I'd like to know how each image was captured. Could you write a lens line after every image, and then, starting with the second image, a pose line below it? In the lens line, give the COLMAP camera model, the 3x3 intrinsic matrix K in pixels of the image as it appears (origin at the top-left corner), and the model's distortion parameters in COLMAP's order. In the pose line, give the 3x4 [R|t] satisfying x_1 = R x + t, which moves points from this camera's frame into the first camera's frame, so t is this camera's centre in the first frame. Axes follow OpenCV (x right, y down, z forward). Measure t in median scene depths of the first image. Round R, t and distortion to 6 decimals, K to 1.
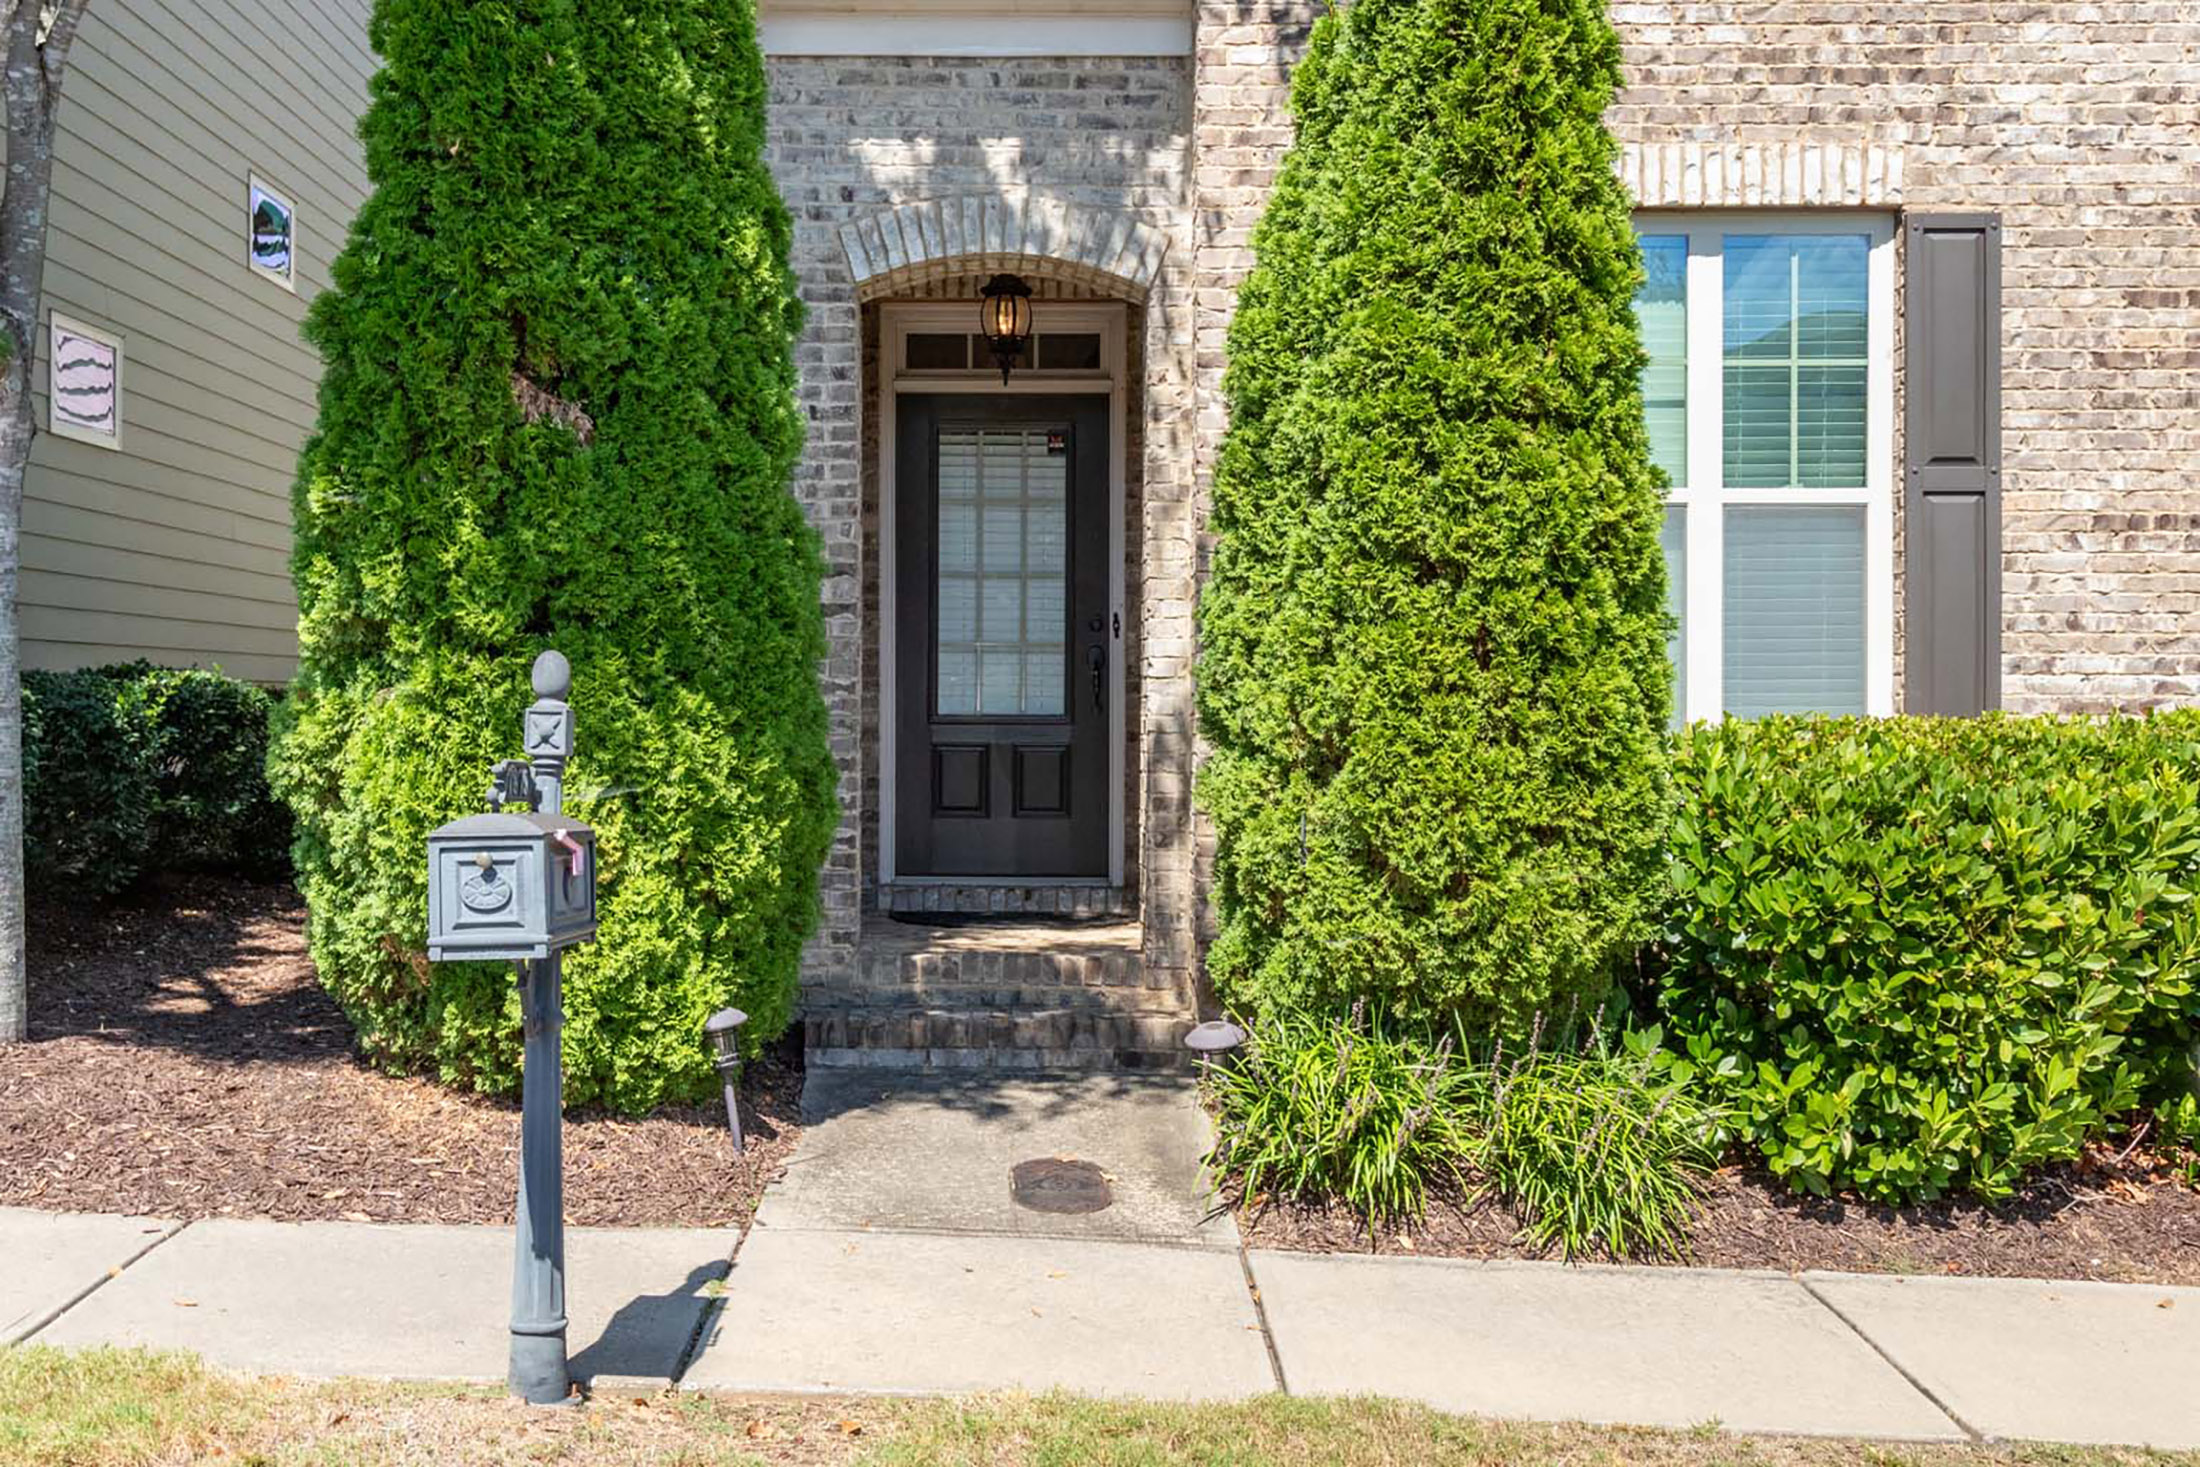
lens RADIAL K [[2260.0, 0, 1099.7], [0, 2260.0, 729.0], [0, 0, 1]] dist [0.001028, 0.000028]
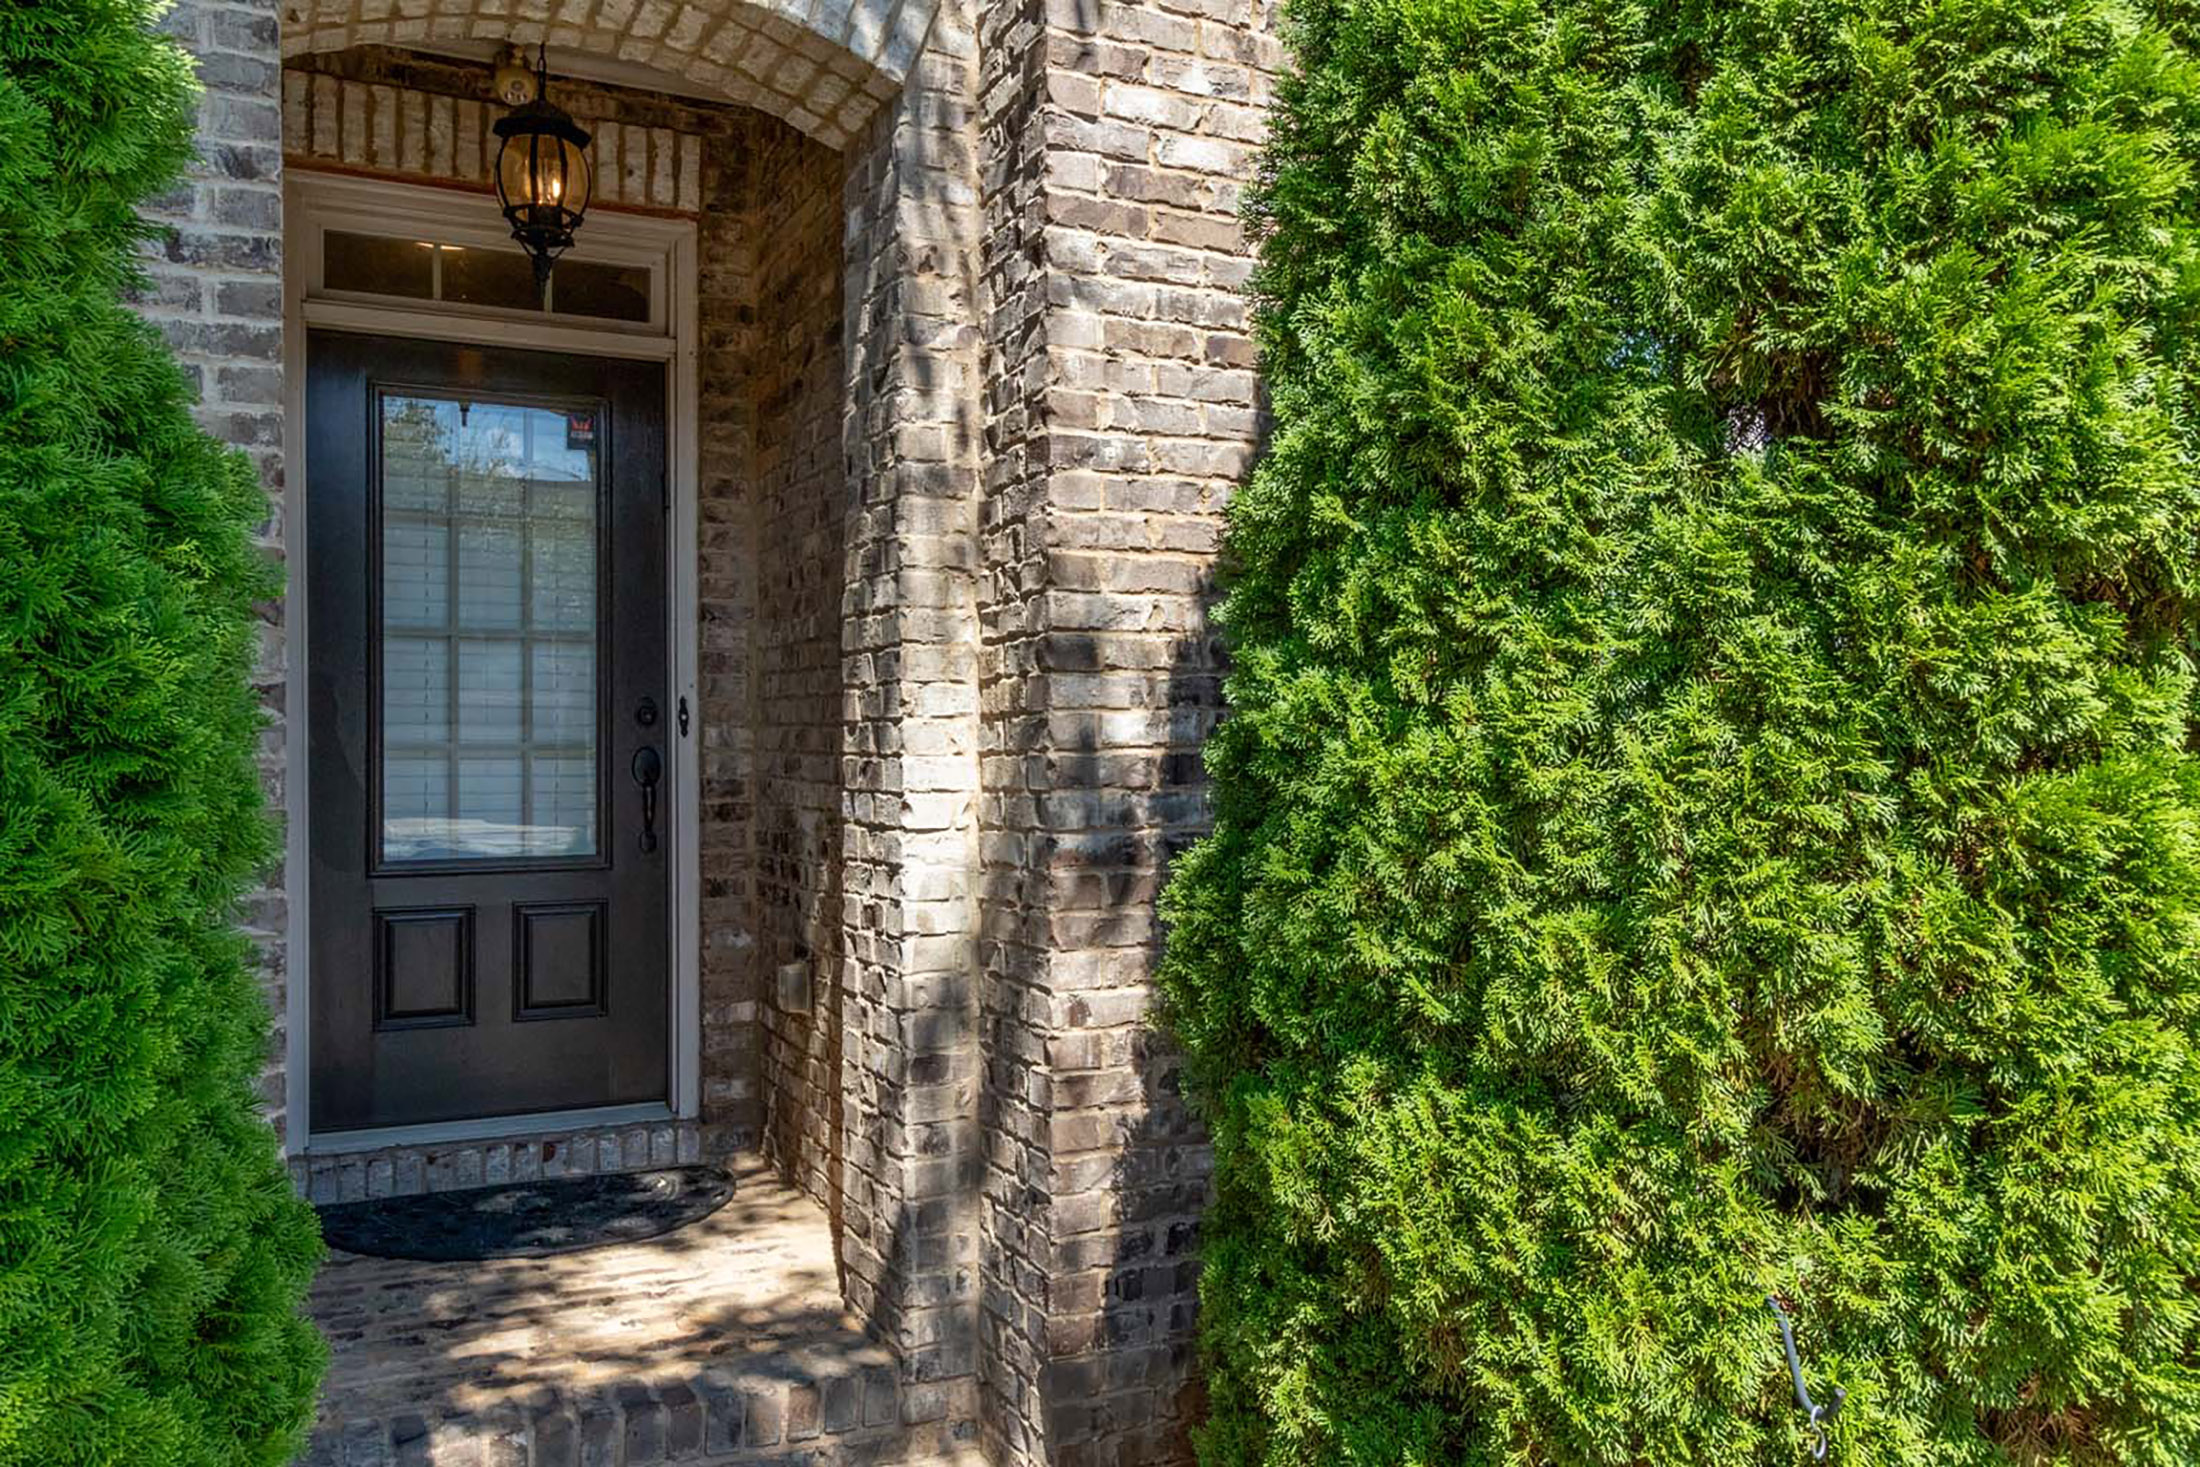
lens RADIAL K [[1678.0, 0, 1098.0], [0, 1678.0, 762.3], [0, 0, 1]] dist [-0.009895, -0.003918]
pose [[0.918501, -0.007968, 0.395339, -0.073081], [0.009517, 0.999953, -0.001957, -0.030489], [-0.395305, 0.005560, 0.918533, 0.509167]]
